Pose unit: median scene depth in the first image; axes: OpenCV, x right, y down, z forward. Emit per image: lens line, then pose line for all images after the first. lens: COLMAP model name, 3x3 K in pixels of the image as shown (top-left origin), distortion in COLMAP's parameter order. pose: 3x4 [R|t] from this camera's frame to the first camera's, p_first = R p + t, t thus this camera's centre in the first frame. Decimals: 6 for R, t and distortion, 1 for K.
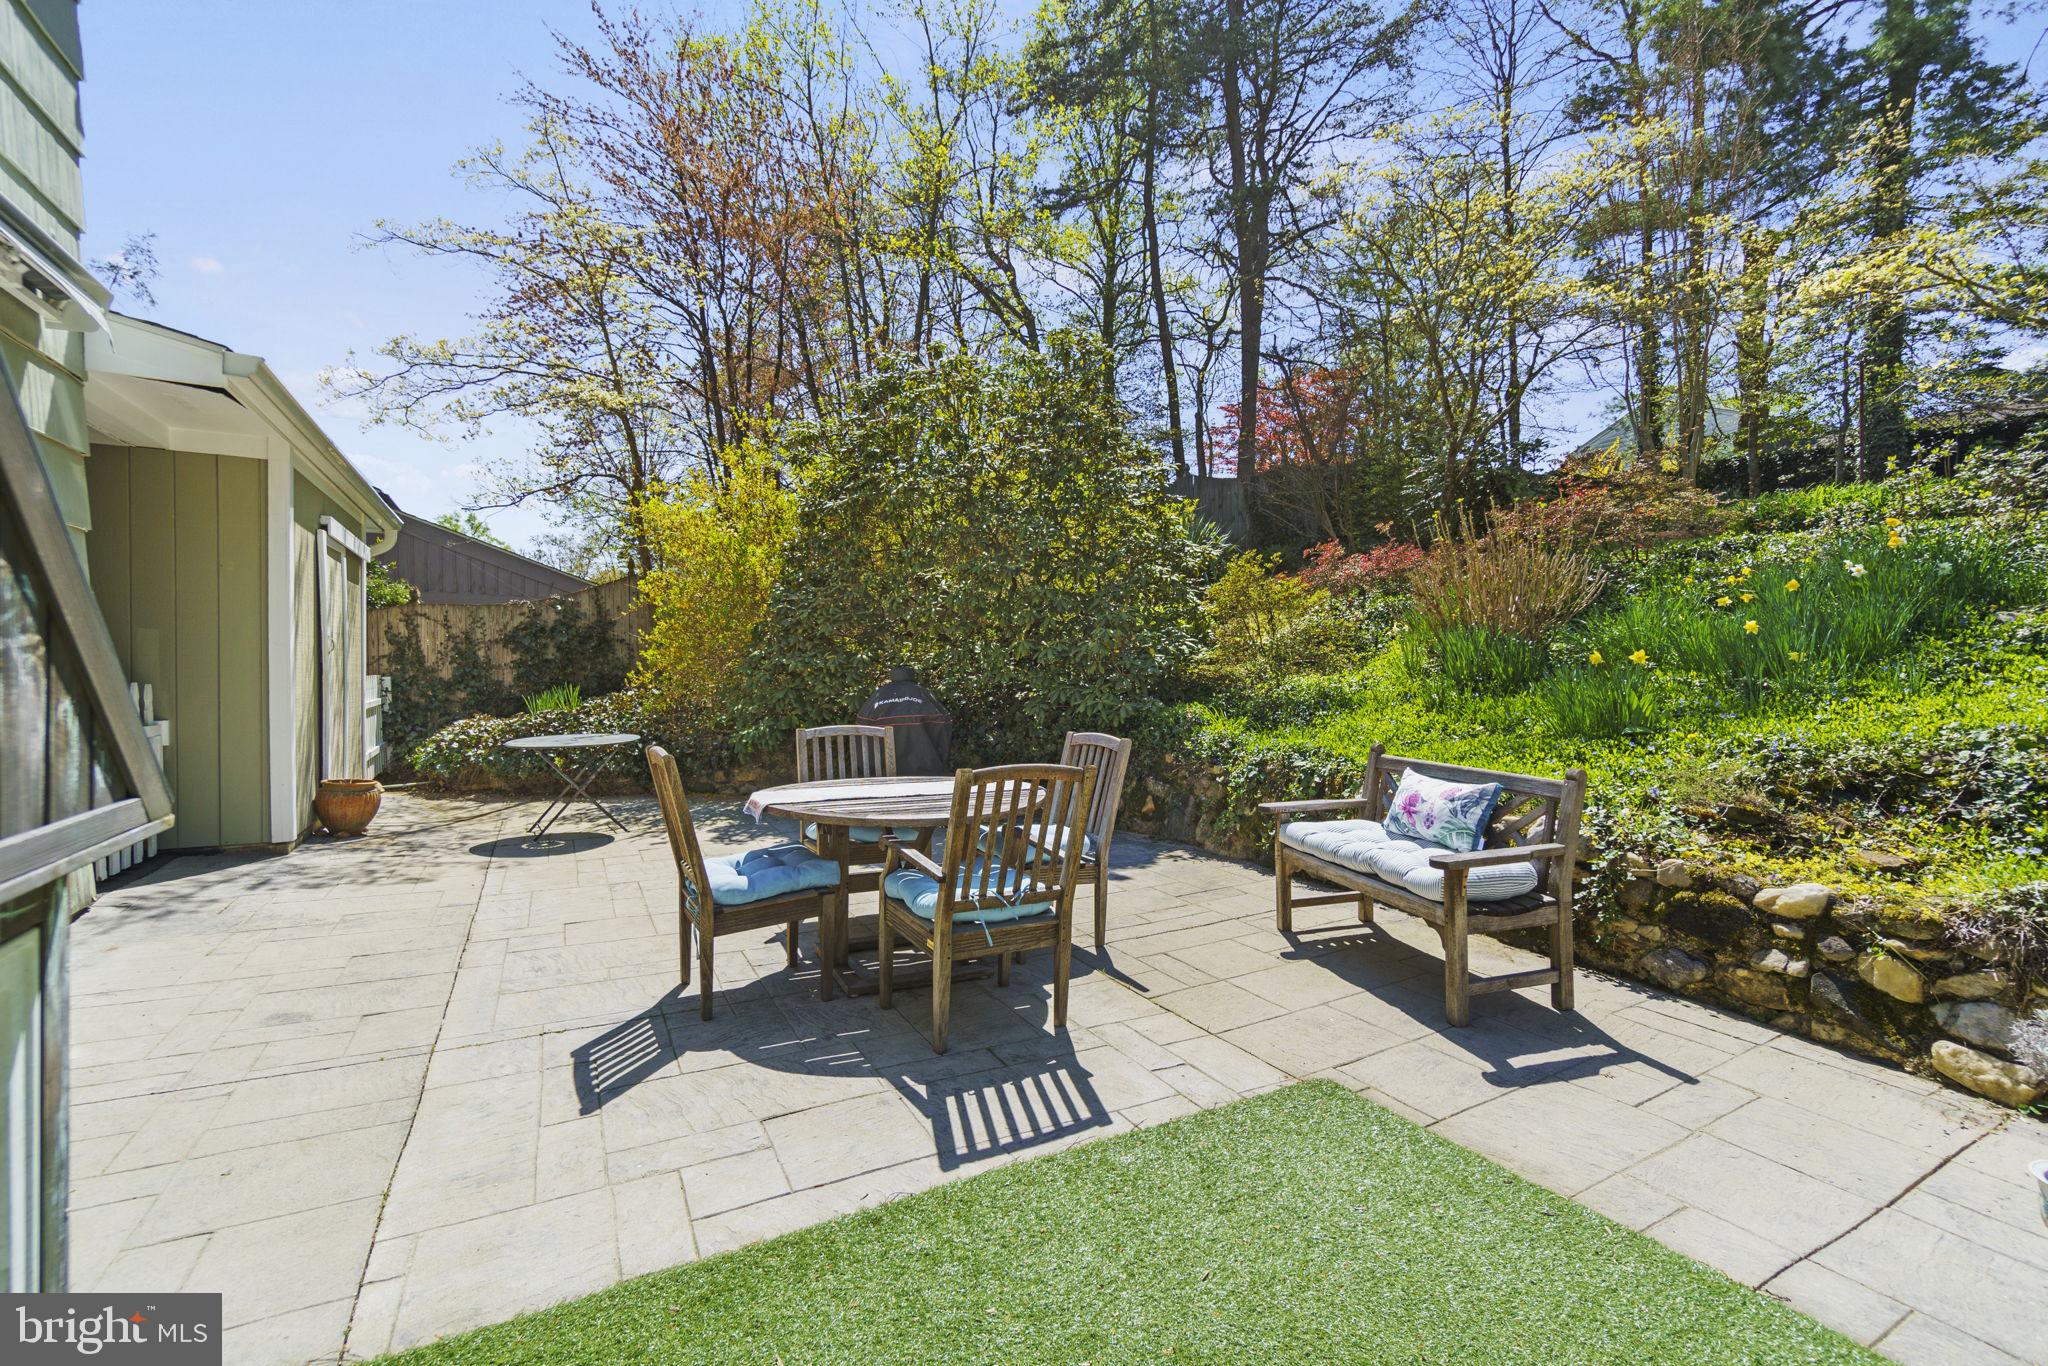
lens RADIAL K [[886.6, 0, 1025.2], [0, 886.6, 673.1], [0, 0, 1]] dist [-0.001442, -0.000213]
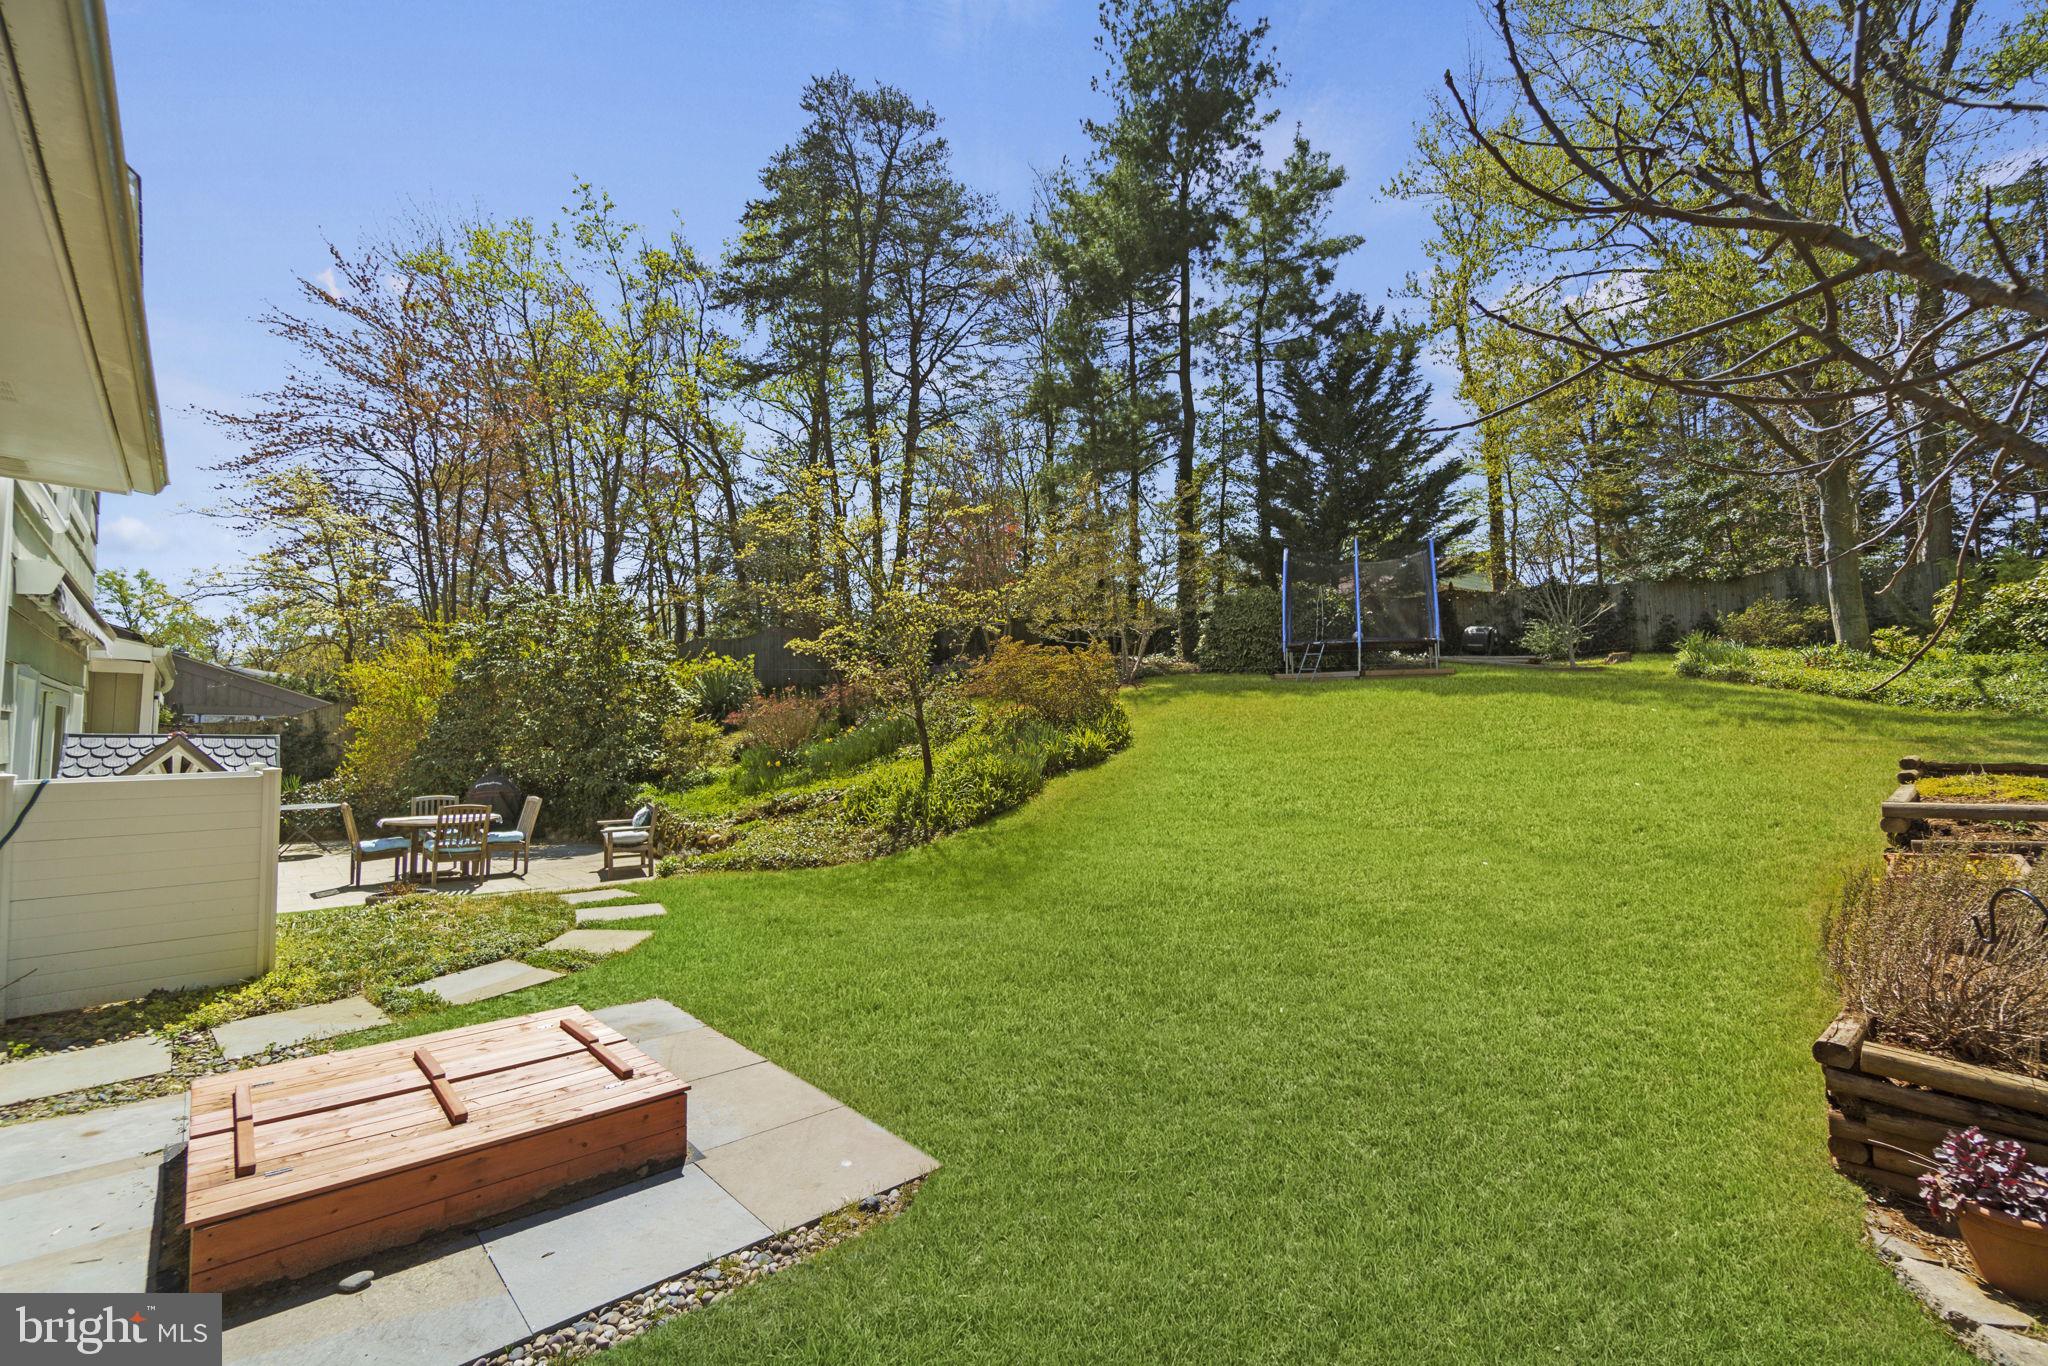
lens RADIAL K [[886.6, 0, 1024.4], [0, 886.6, 690.9], [0, 0, 1]] dist [-0.001442, -0.000213]
pose [[0.973791, 0.010927, 0.227183, 0.361064], [0.003787, 0.997928, -0.064229, -0.027599], [-0.227414, 0.063405, 0.971732, -0.768621]]
